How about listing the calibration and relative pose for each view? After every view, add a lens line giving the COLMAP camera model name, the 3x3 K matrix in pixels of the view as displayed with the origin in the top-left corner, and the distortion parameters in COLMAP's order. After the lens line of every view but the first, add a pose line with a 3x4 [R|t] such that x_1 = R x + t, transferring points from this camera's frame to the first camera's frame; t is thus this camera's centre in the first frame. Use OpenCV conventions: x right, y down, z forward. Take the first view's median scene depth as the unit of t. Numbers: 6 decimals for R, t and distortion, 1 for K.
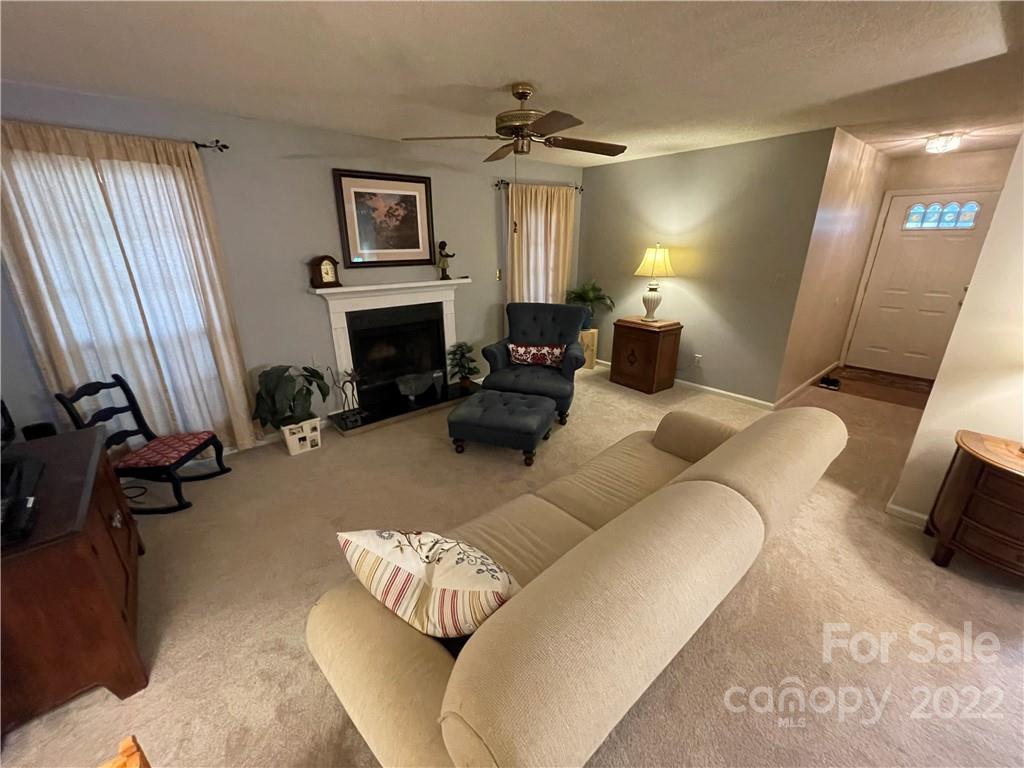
lens RADIAL K [[411.8, 0, 511.1], [0, 411.8, 383.9], [0, 0, 1]] dist [-0.001743, -0.000683]
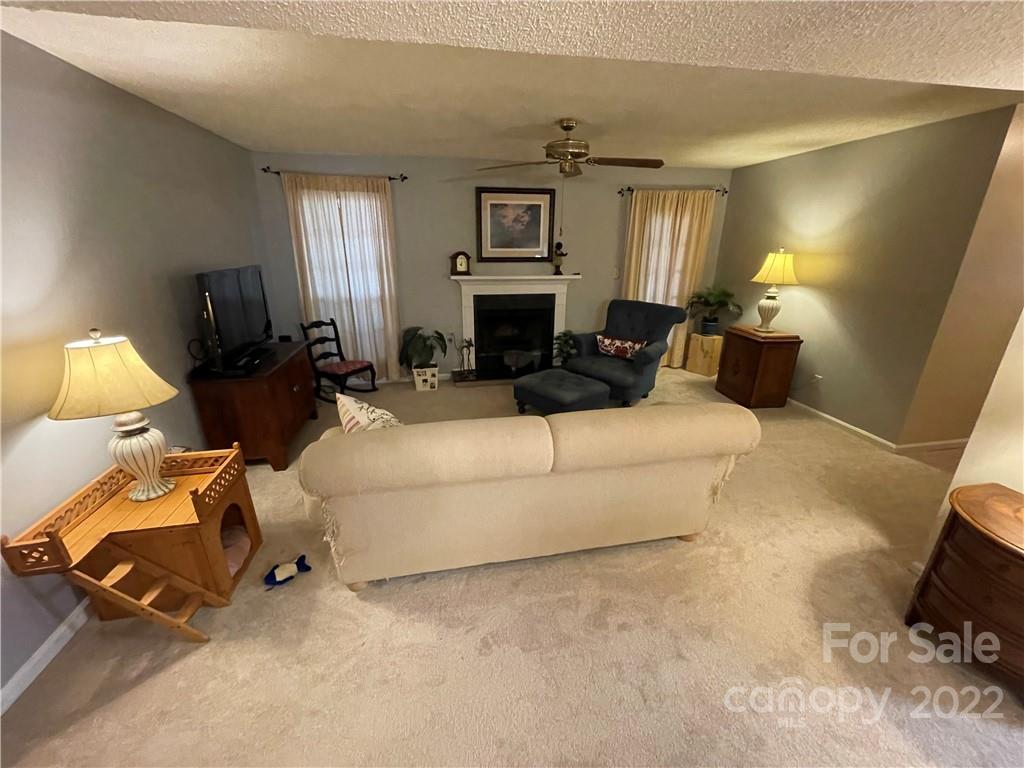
lens RADIAL K [[411.8, 0, 512.5], [0, 411.8, 384.0], [0, 0, 1]] dist [-0.001743, -0.000683]
pose [[0.869587, 0.172813, -0.462551, 0.351248], [-0.173999, 0.983913, 0.040482, 0.030473], [0.462106, 0.045281, 0.885668, -0.095251]]
